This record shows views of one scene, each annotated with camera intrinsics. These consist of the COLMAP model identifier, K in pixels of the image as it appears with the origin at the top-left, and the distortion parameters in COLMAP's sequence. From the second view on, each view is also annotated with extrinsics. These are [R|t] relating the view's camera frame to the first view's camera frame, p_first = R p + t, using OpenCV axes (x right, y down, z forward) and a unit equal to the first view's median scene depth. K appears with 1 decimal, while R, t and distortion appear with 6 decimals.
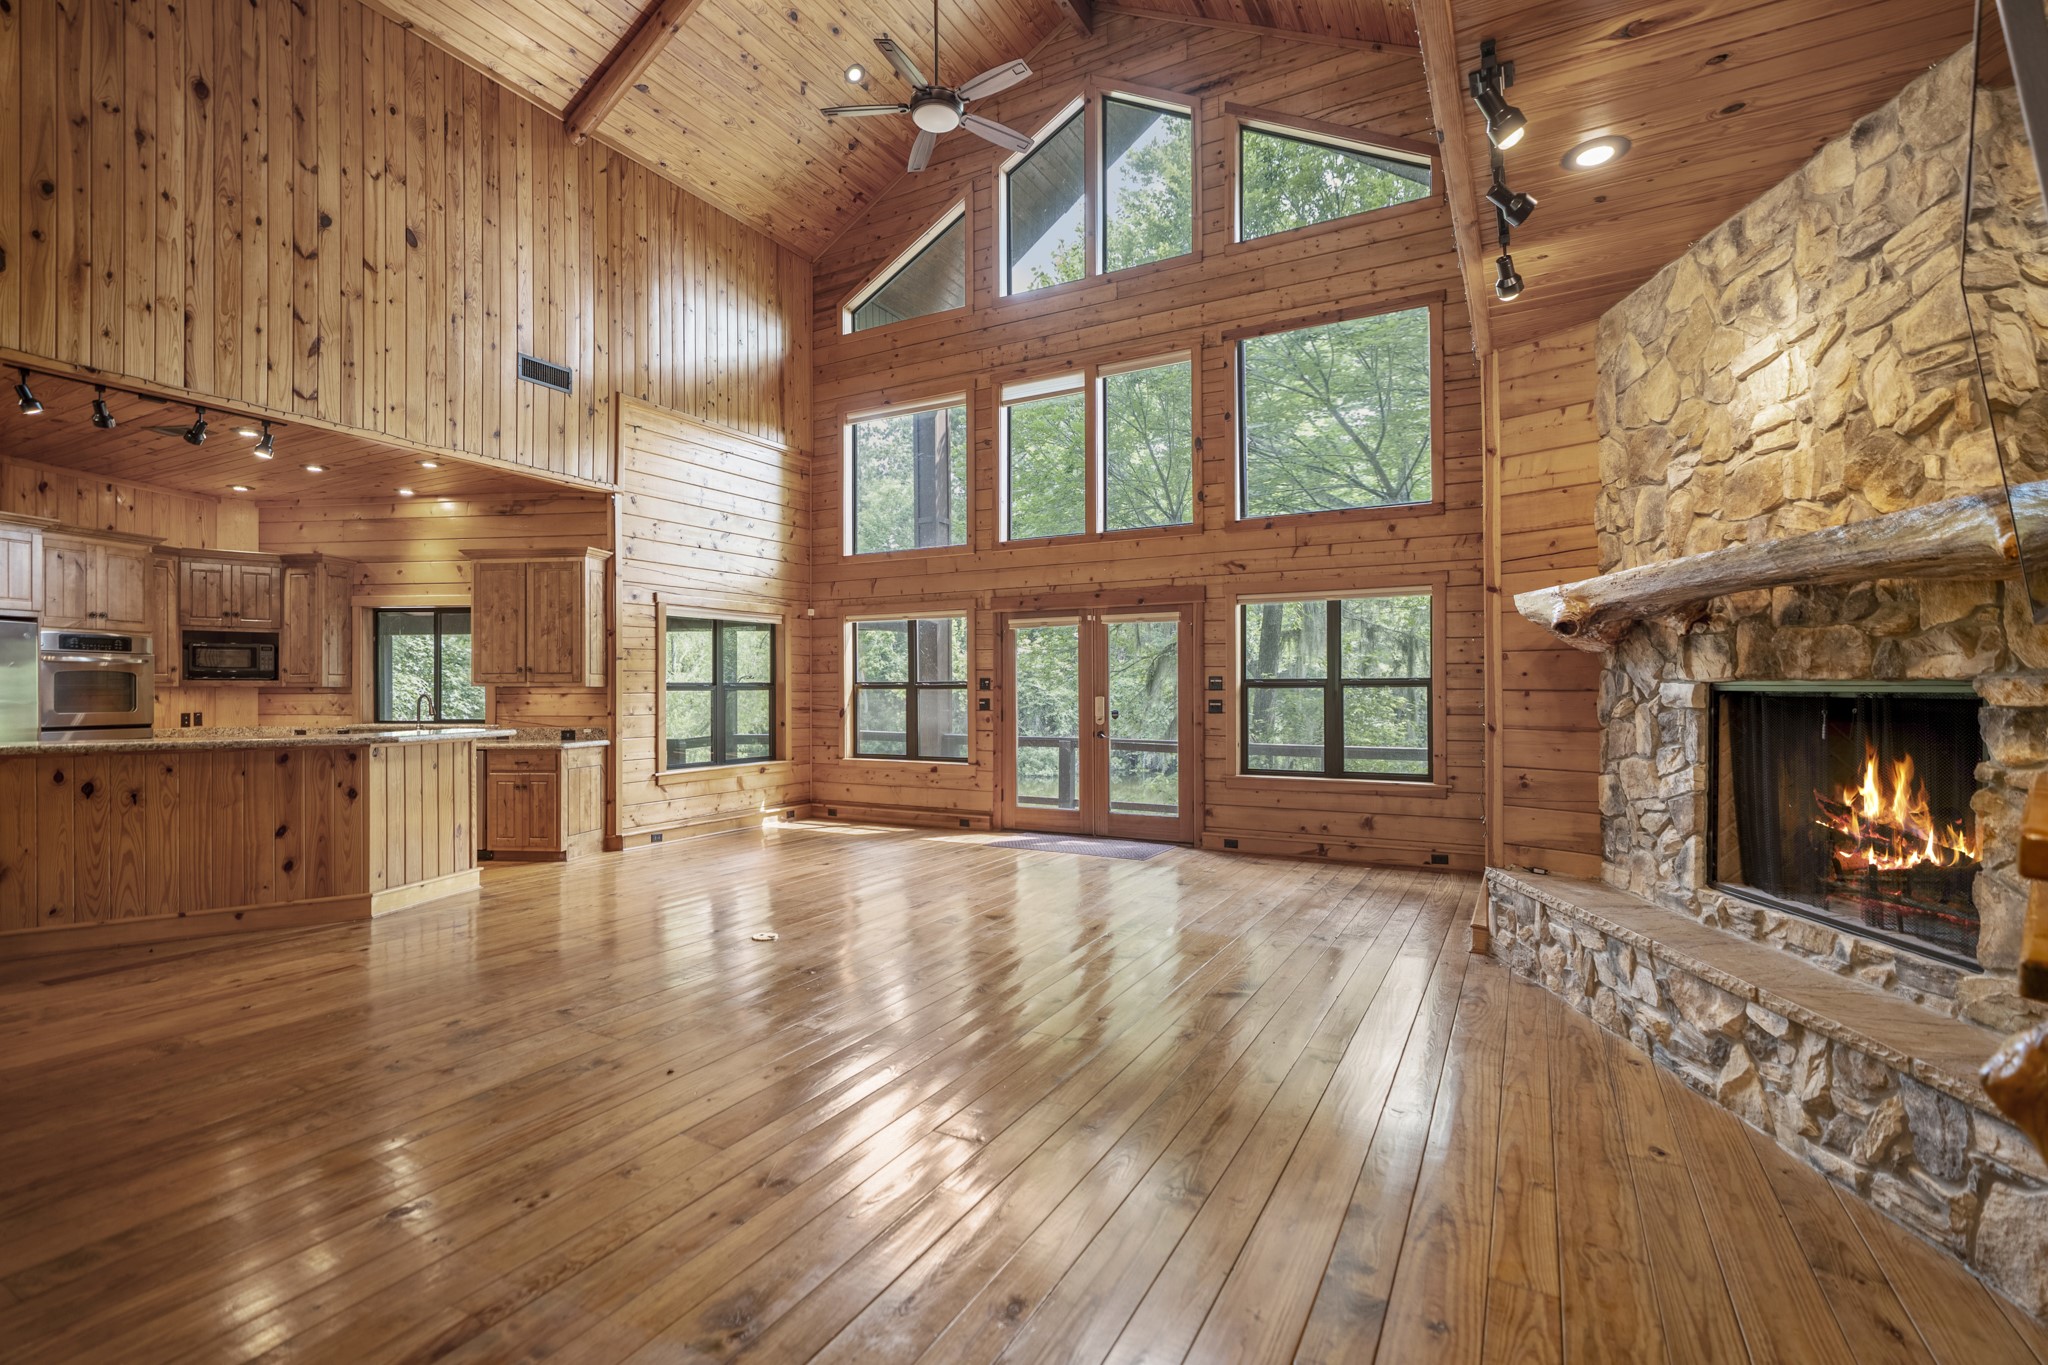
lens RADIAL K [[935.9, 0, 1024.0], [0, 935.9, 682.5], [0, 0, 1]] dist [-0.003062, -0.000249]
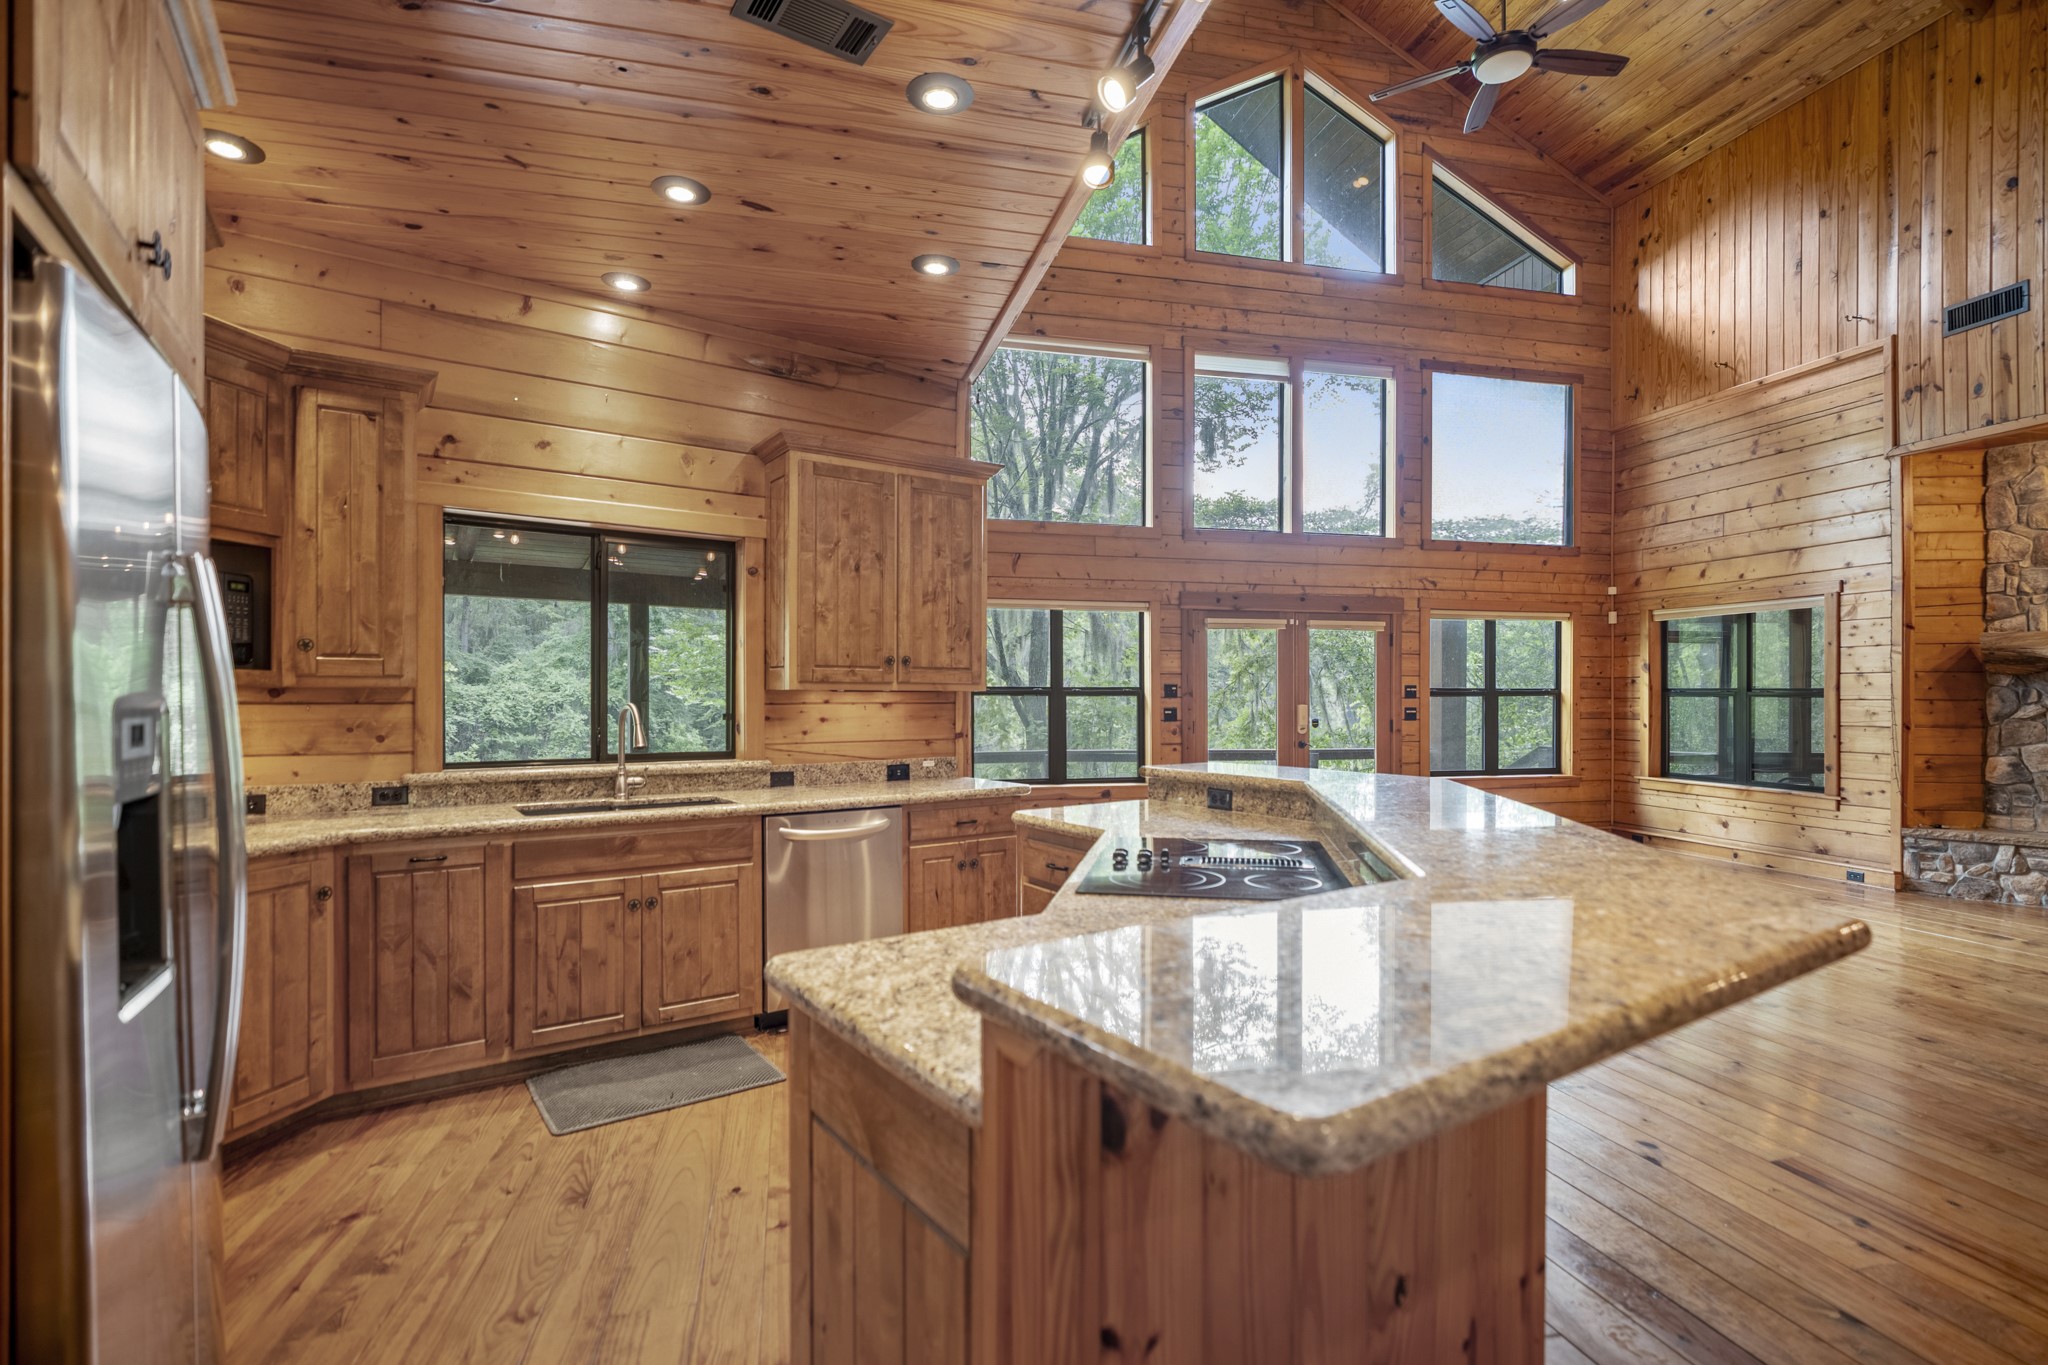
lens RADIAL K [[962.9, 0, 1024.5], [0, 962.9, 693.8], [0, 0, 1]] dist [-0.000548, 0.000910]
pose [[0.736114, 0.004500, 0.676842, -0.872604], [-0.008253, 0.999963, 0.002328, 0.004234], [-0.676807, -0.007300, 0.736124, 0.511480]]
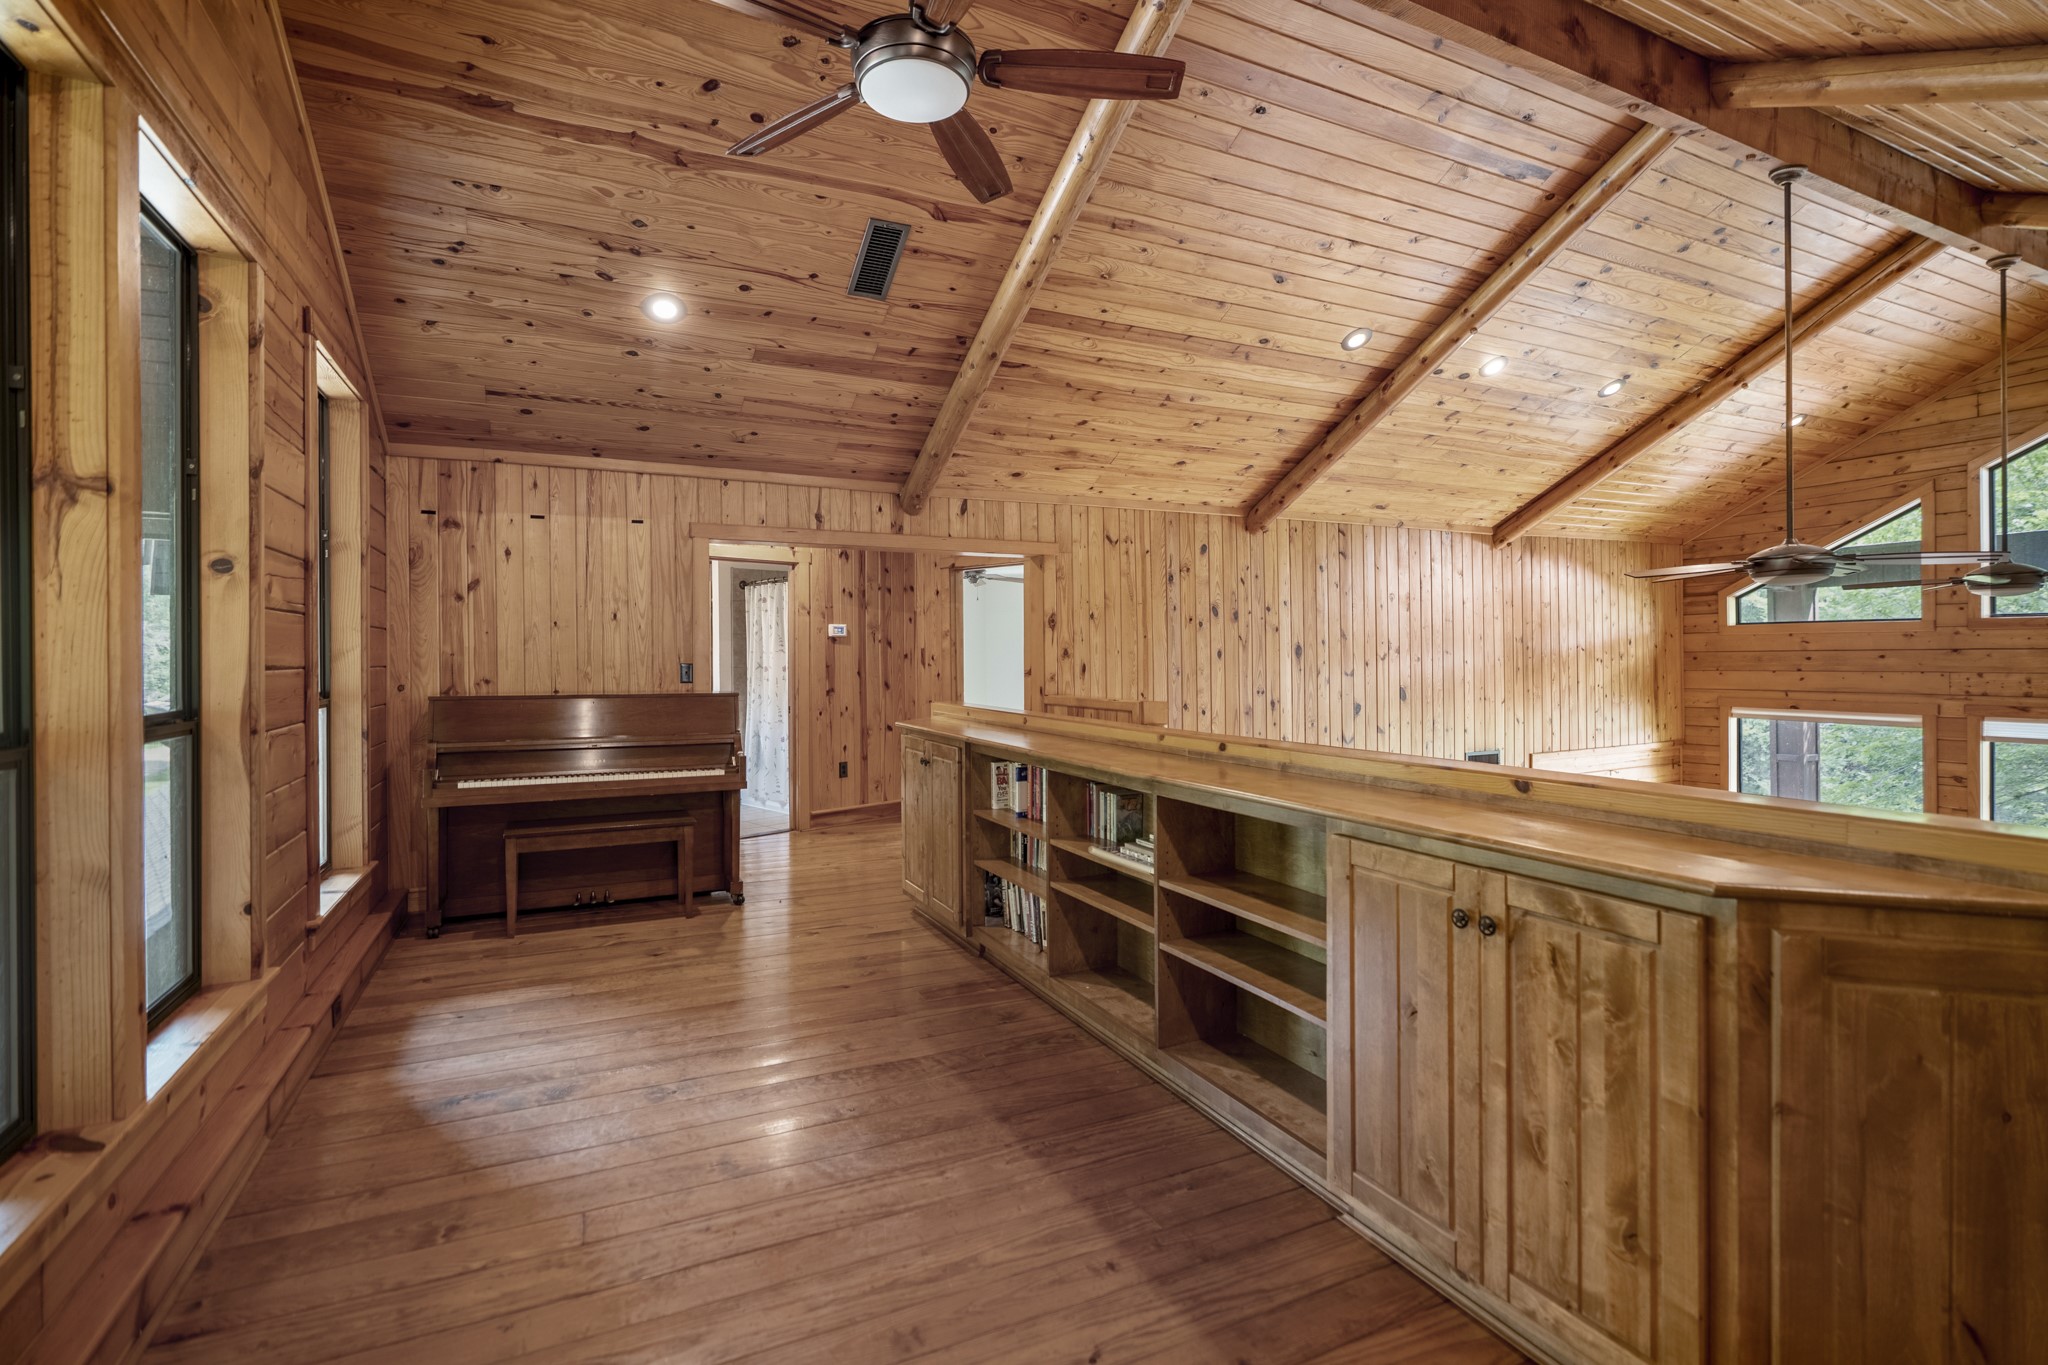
lens RADIAL K [[943.9, 0, 1021.9], [0, 943.9, 654.0], [0, 0, 1]] dist [-0.000010, 0.000250]
pose [[0.813253, -0.002896, -0.581902, -0.278915], [0.005953, 0.999977, 0.003342, -0.447436], [0.581879, -0.006182, 0.813252, -0.270377]]
